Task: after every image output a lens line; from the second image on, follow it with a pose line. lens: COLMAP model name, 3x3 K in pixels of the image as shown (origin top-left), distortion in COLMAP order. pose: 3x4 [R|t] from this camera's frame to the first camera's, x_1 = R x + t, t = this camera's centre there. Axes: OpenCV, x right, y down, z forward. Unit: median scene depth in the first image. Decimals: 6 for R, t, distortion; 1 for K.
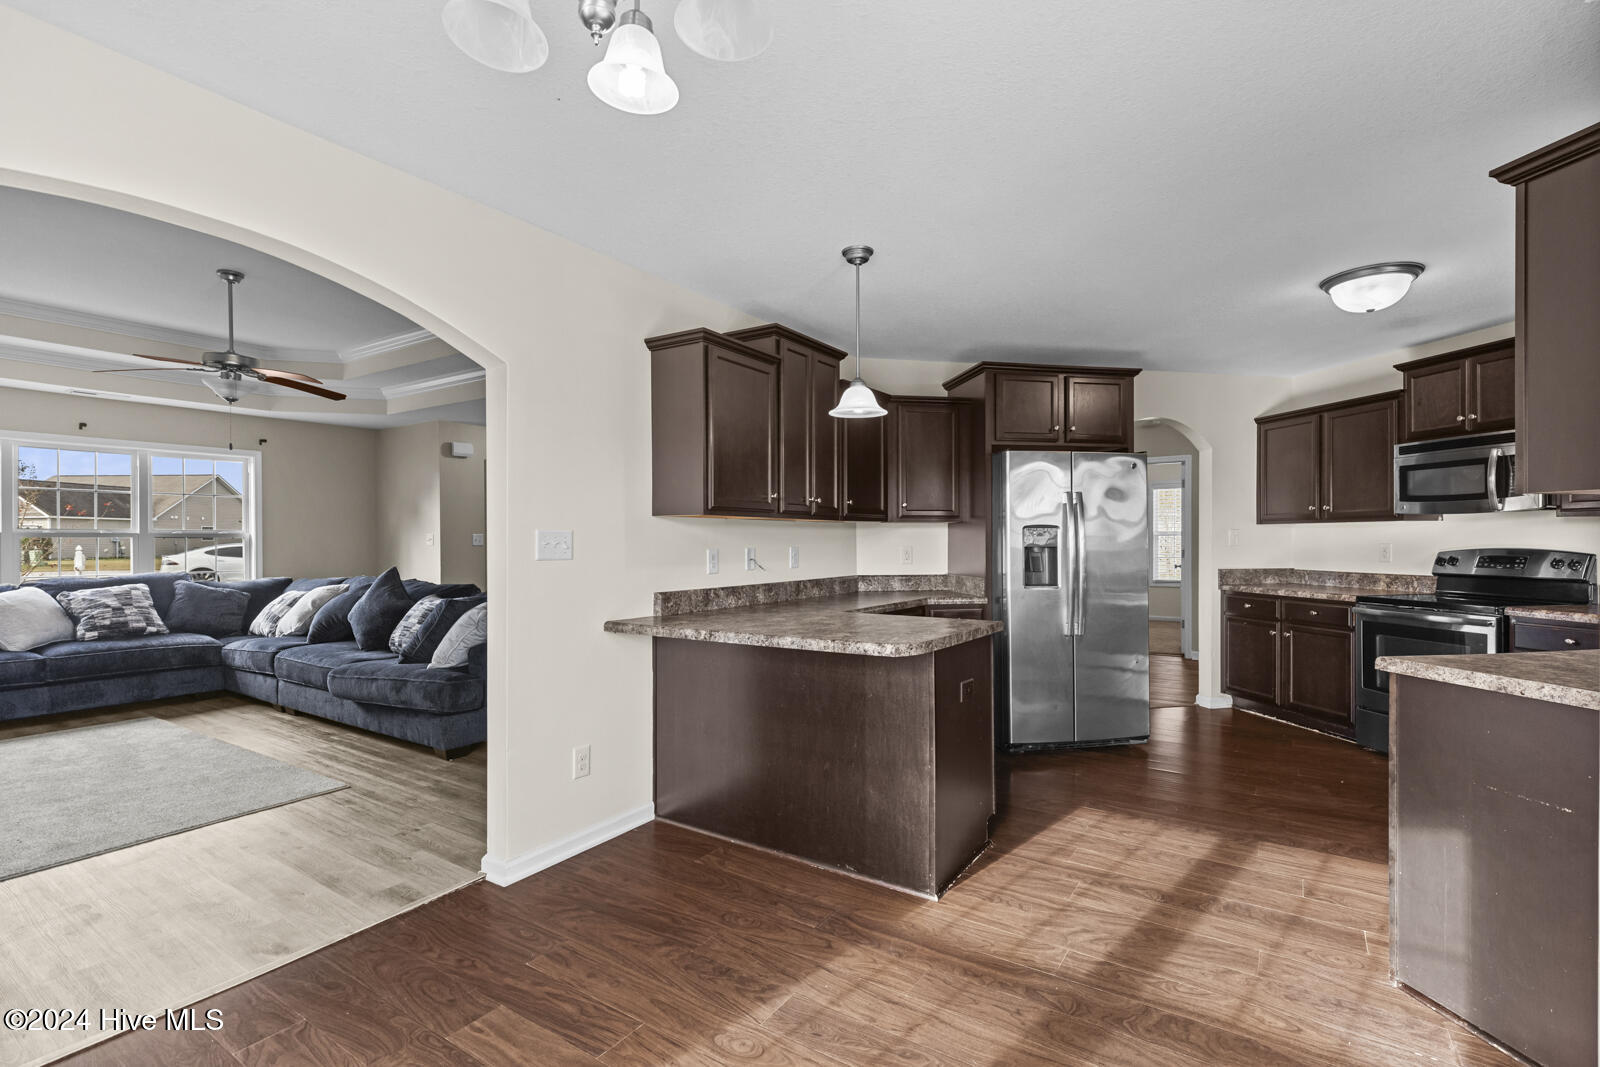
lens RADIAL K [[735.5, 0, 815.5], [0, 735.5, 529.8], [0, 0, 1]] dist [0.002224, -0.000015]
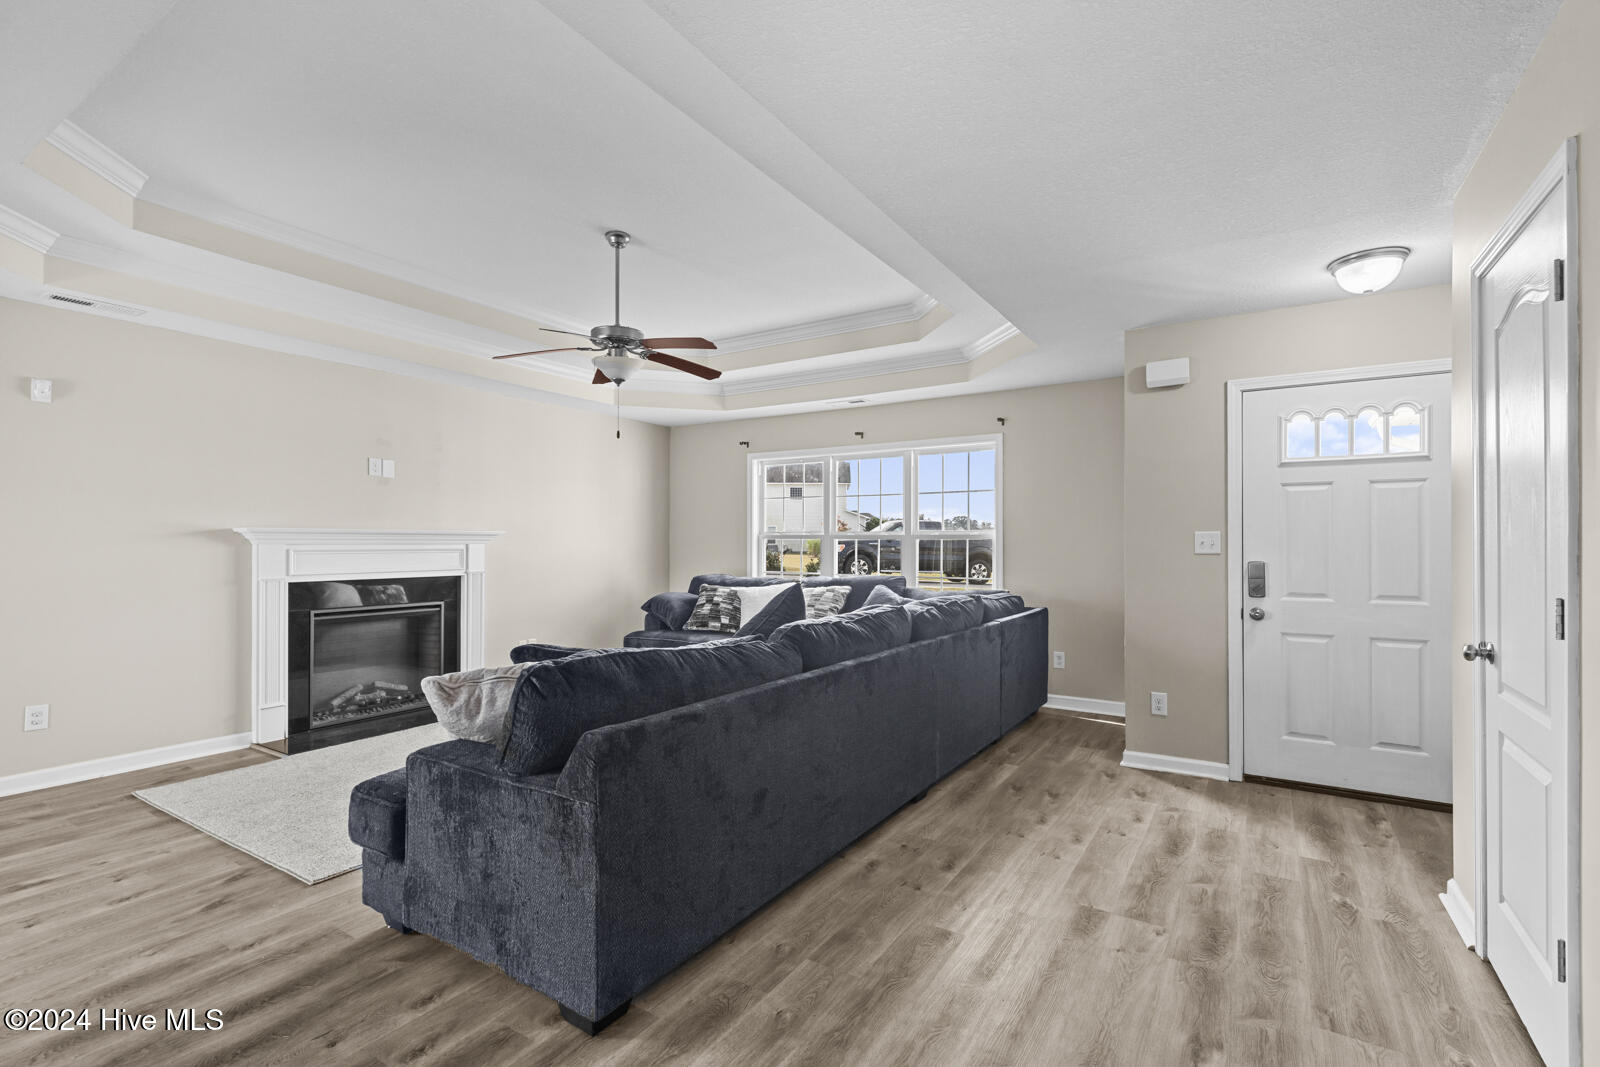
lens RADIAL K [[735.5, 0, 805.9], [0, 735.5, 545.2], [0, 0, 1]] dist [0.002224, -0.000015]
pose [[-0.003995, 0.004244, -0.999983, 0.074030], [0.010806, 0.999933, 0.004201, 0.014111], [0.999934, -0.010789, -0.004040, 1.016288]]
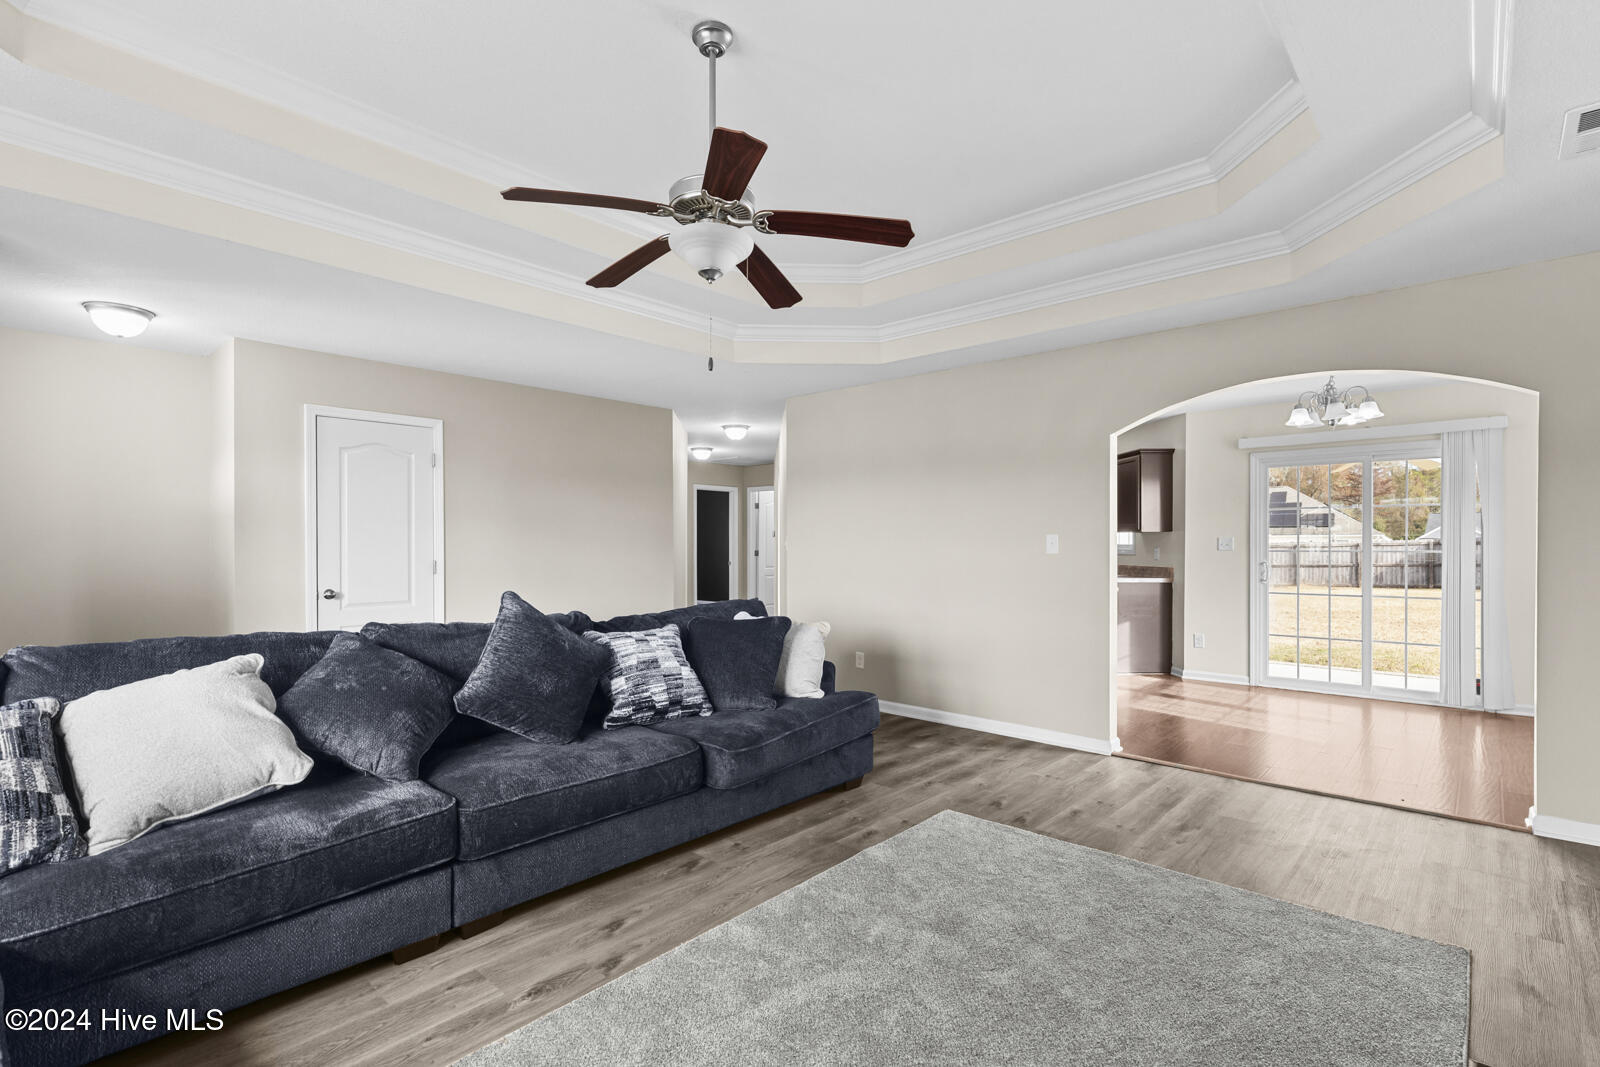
lens RADIAL K [[735.5, 0, 803.6], [0, 735.5, 548.2], [0, 0, 1]] dist [0.002224, -0.000015]
pose [[0.167820, -0.004948, 0.985805, -1.064914], [-0.011426, 0.999910, 0.006964, 0.011450], [-0.985751, -0.012432, 0.167749, 0.697339]]
